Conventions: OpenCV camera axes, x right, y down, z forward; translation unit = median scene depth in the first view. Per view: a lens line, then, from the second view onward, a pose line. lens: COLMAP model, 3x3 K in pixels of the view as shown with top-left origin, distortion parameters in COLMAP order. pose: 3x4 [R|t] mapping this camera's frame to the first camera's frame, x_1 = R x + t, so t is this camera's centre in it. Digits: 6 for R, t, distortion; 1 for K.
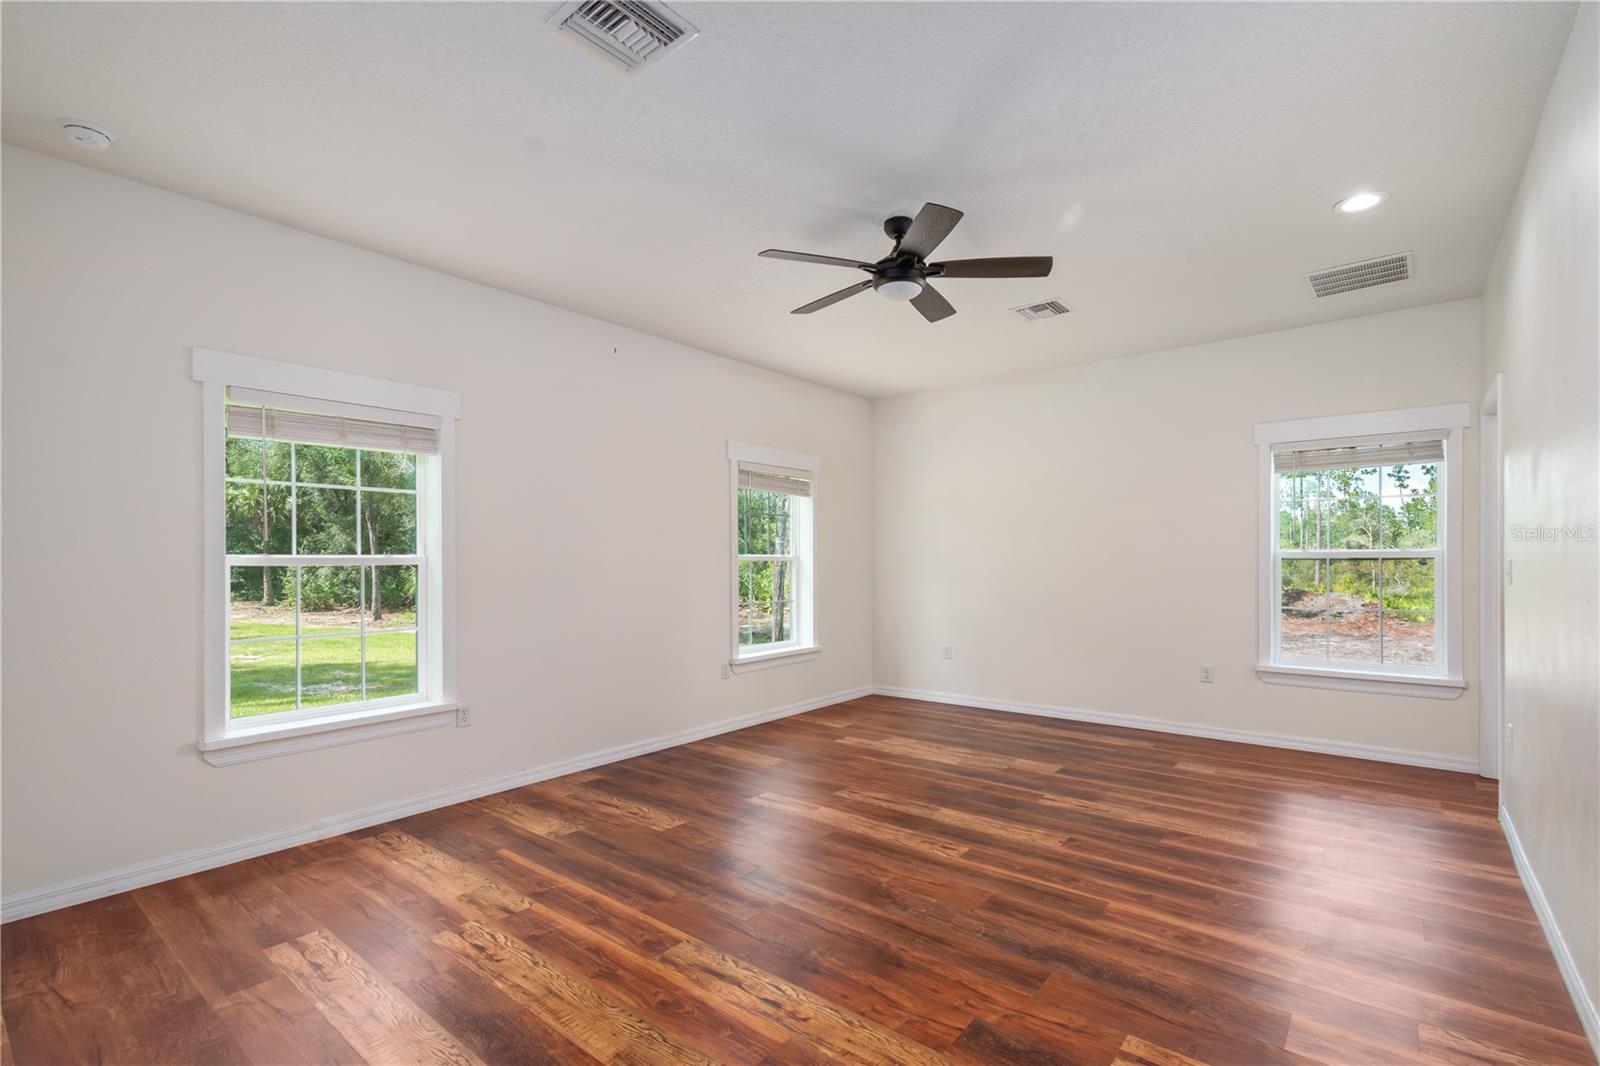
lens RADIAL K [[736.2, 0, 803.0], [0, 736.2, 546.1], [0, 0, 1]] dist [0.006323, -0.000493]
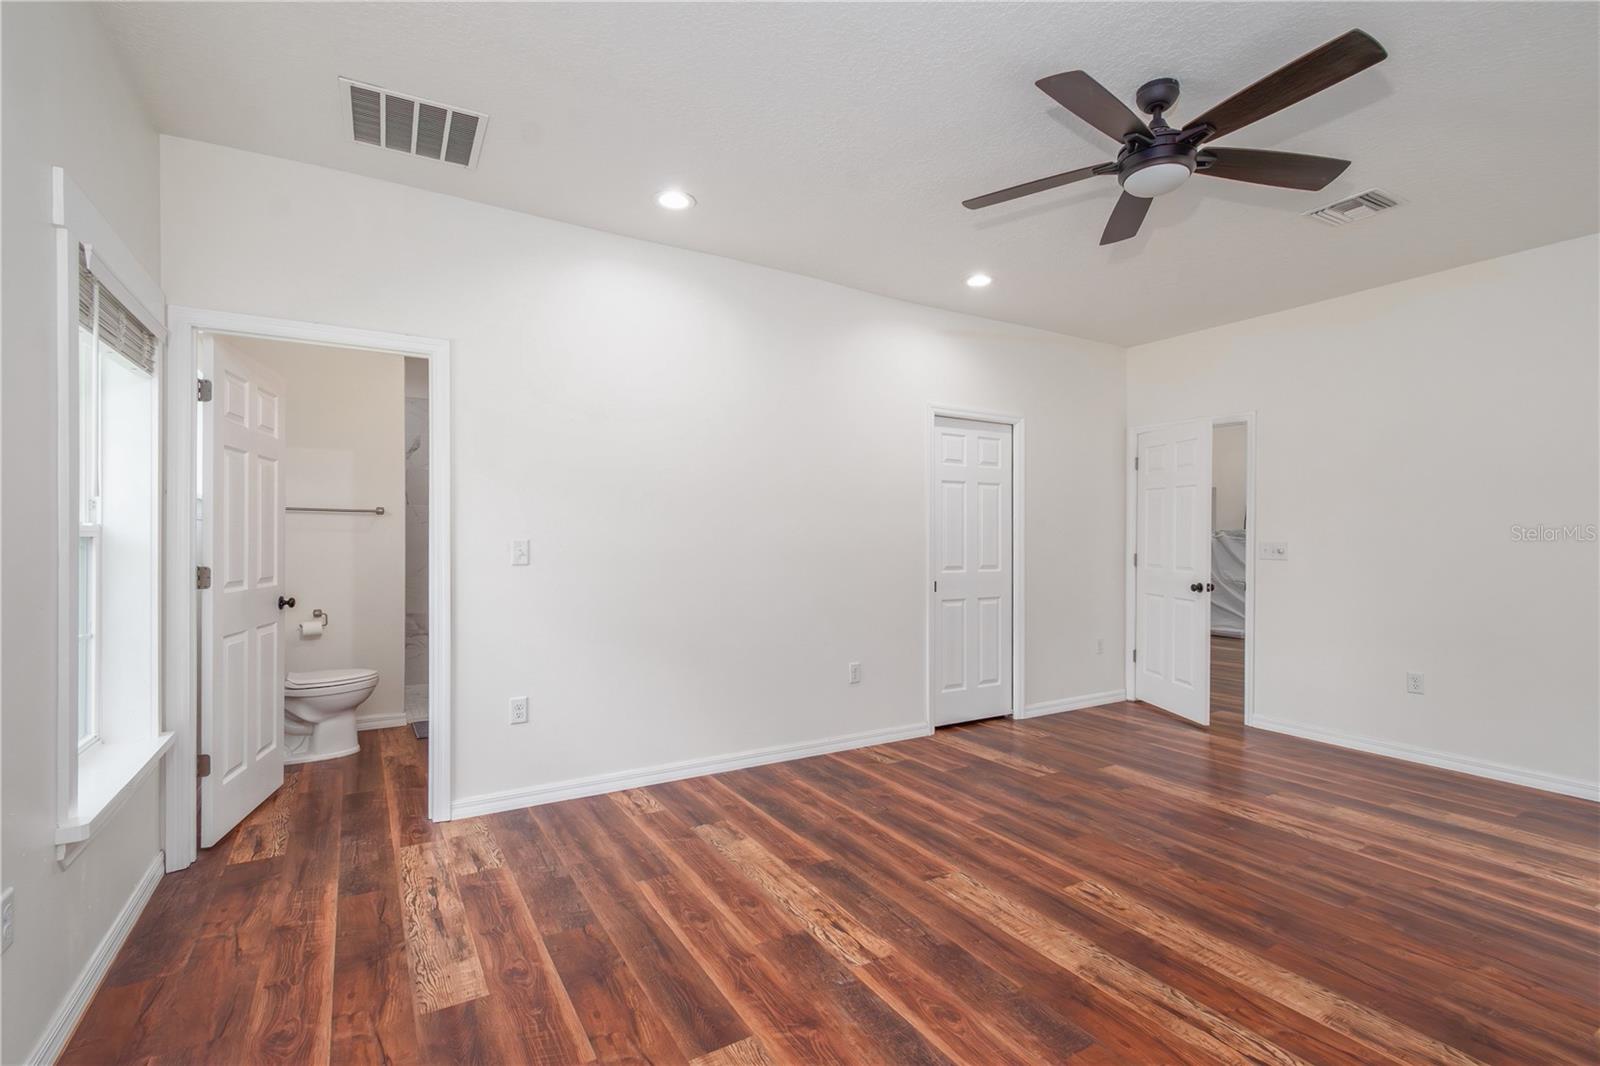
lens RADIAL K [[736.2, 0, 800.3], [0, 736.2, 535.4], [0, 0, 1]] dist [0.006323, -0.000493]
pose [[-0.941420, 0.004856, 0.337203, 0.225260], [-0.003896, 0.999673, -0.025274, 0.034288], [-0.337215, -0.025107, -0.941093, 1.907728]]
